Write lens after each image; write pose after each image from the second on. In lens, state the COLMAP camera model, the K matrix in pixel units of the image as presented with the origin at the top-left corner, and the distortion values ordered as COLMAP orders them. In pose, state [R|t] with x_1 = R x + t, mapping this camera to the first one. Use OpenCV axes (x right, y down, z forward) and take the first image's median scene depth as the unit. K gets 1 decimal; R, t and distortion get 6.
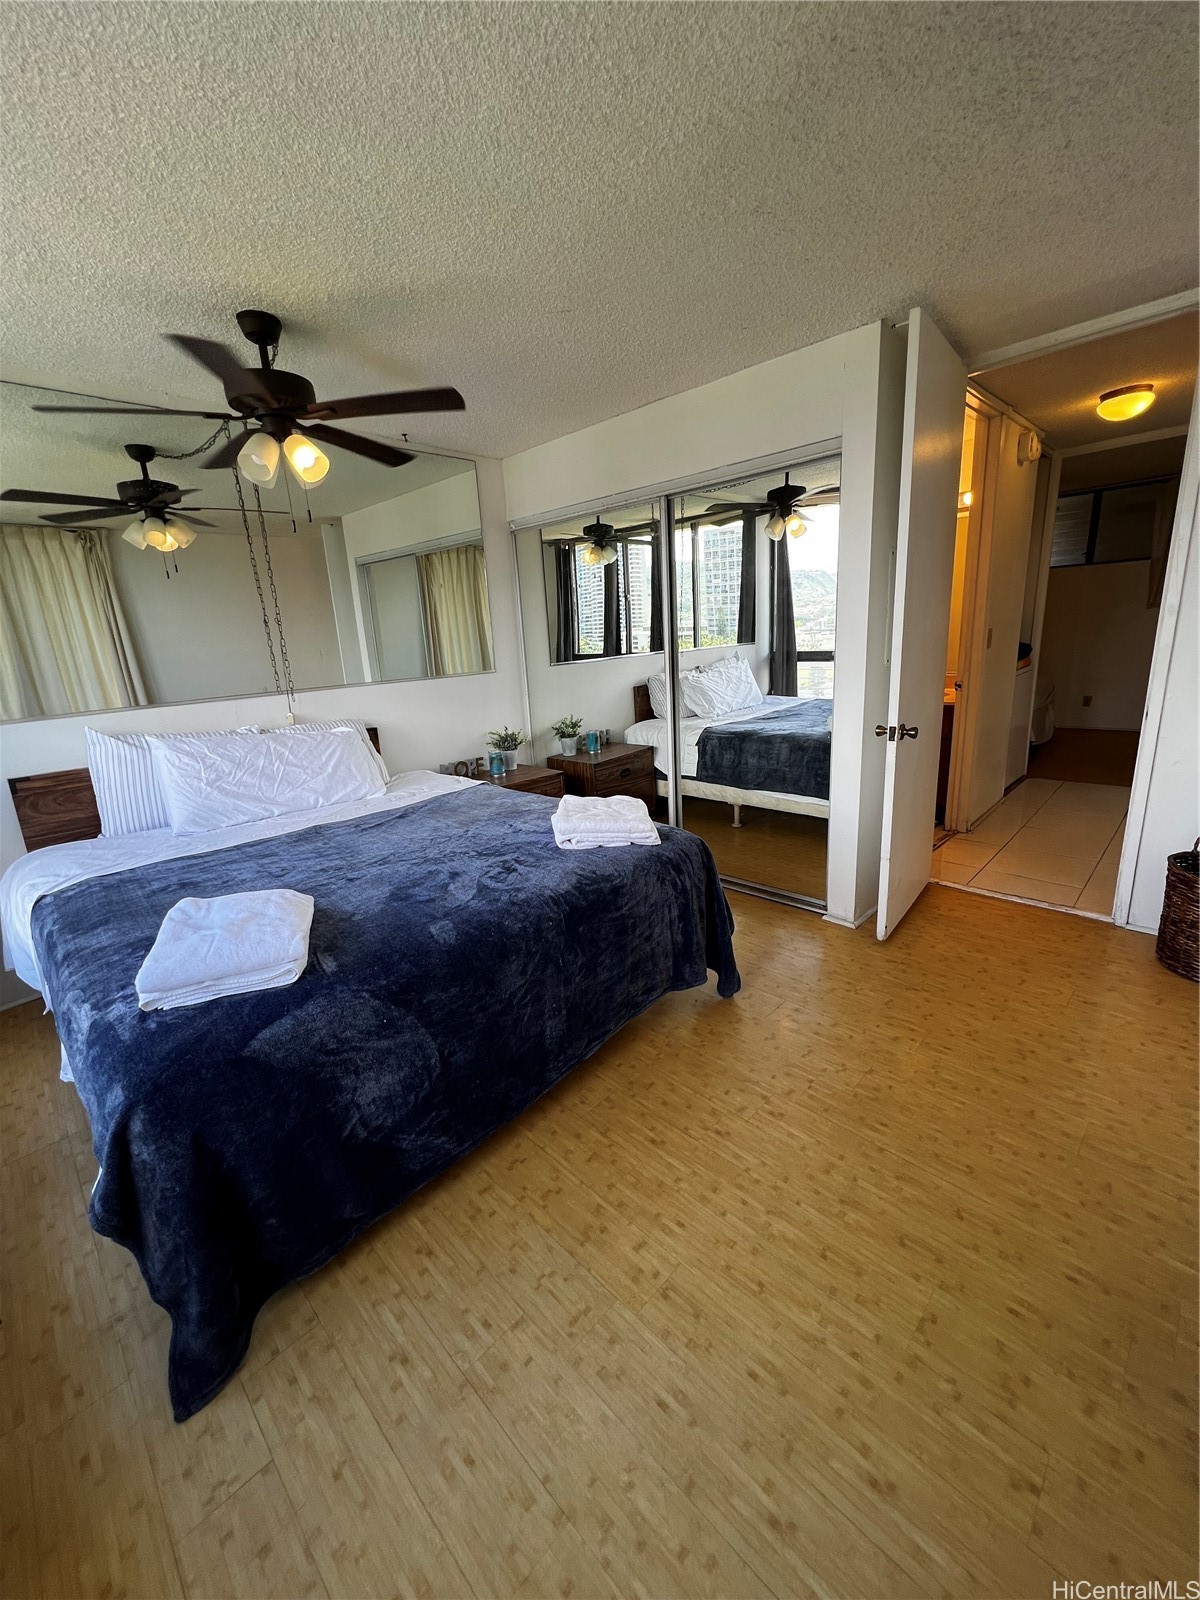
lens RADIAL K [[640.9, 0, 603.0], [0, 640.9, 798.6], [0, 0, 1]] dist [-0.000417, 0.000395]
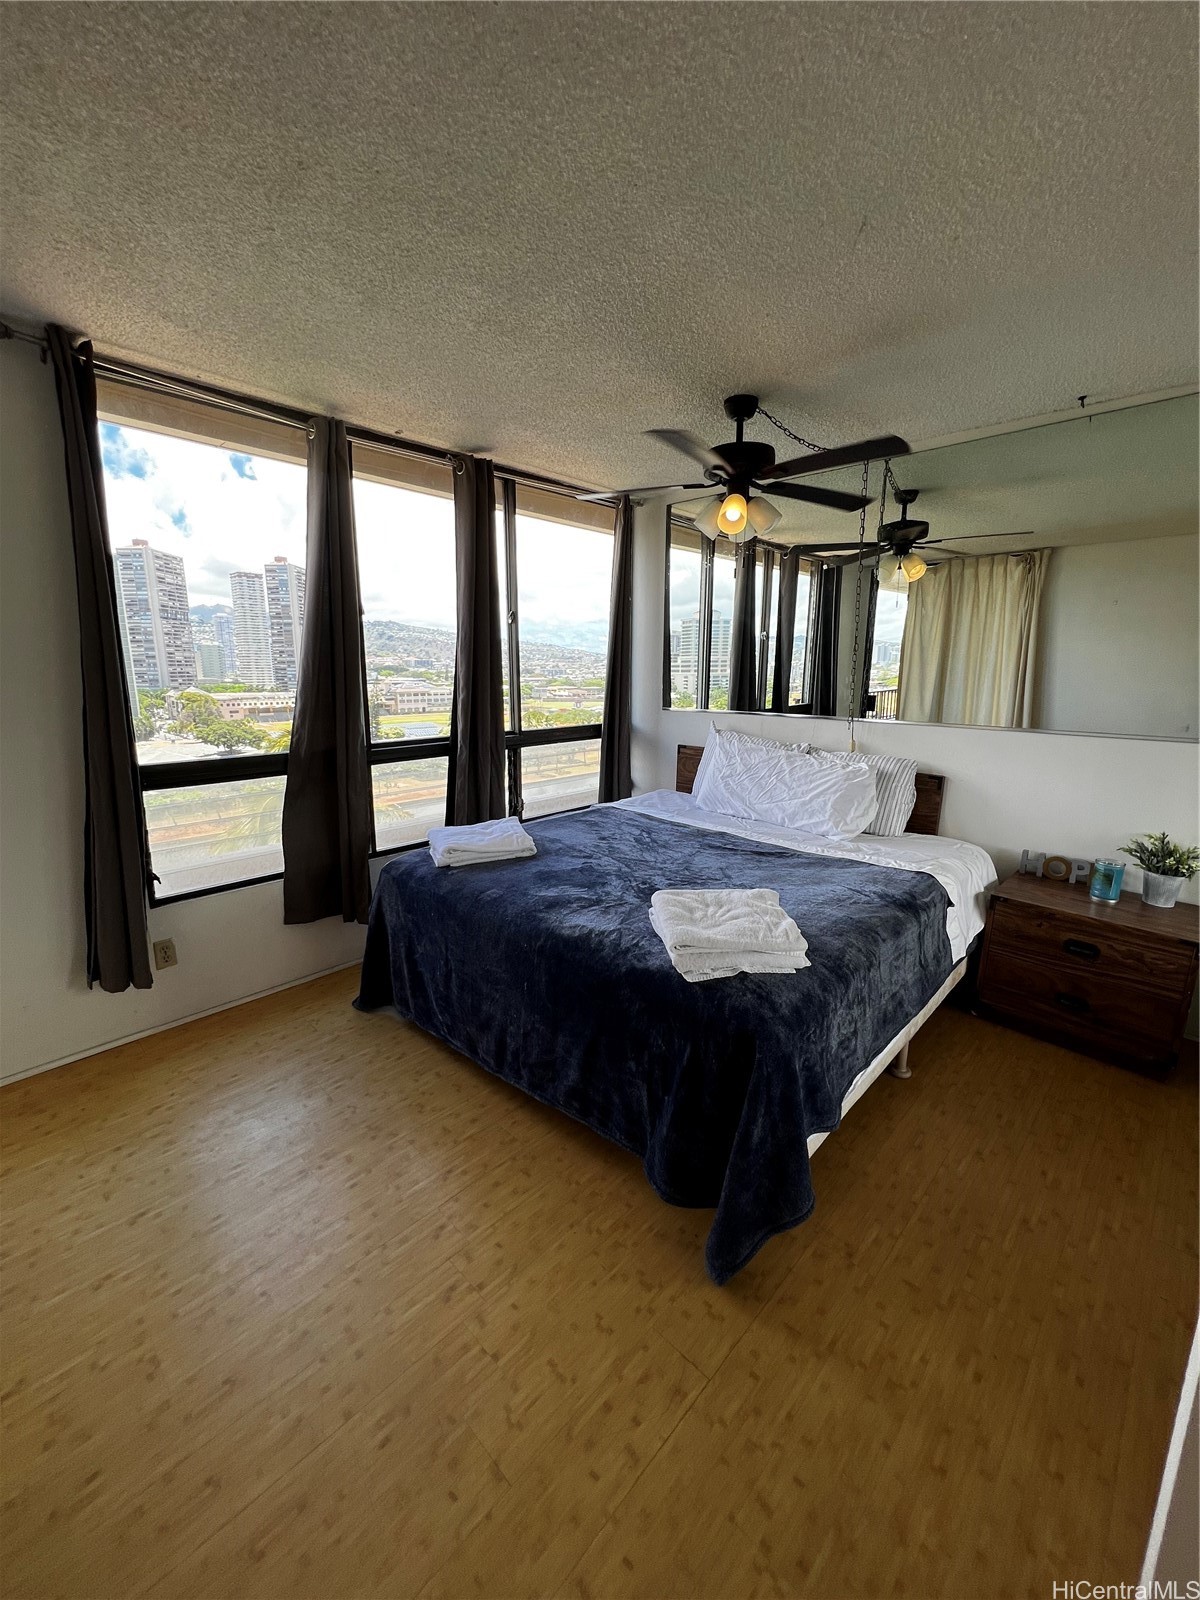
lens RADIAL K [[640.9, 0, 603.0], [0, 640.9, 798.6], [0, 0, 1]] dist [-0.000417, 0.000395]
pose [[0.006379, 0.251666, -0.967793, 0.789408], [-0.257053, 0.935703, 0.241627, -0.289628], [0.966376, 0.247233, 0.070660, 0.867617]]
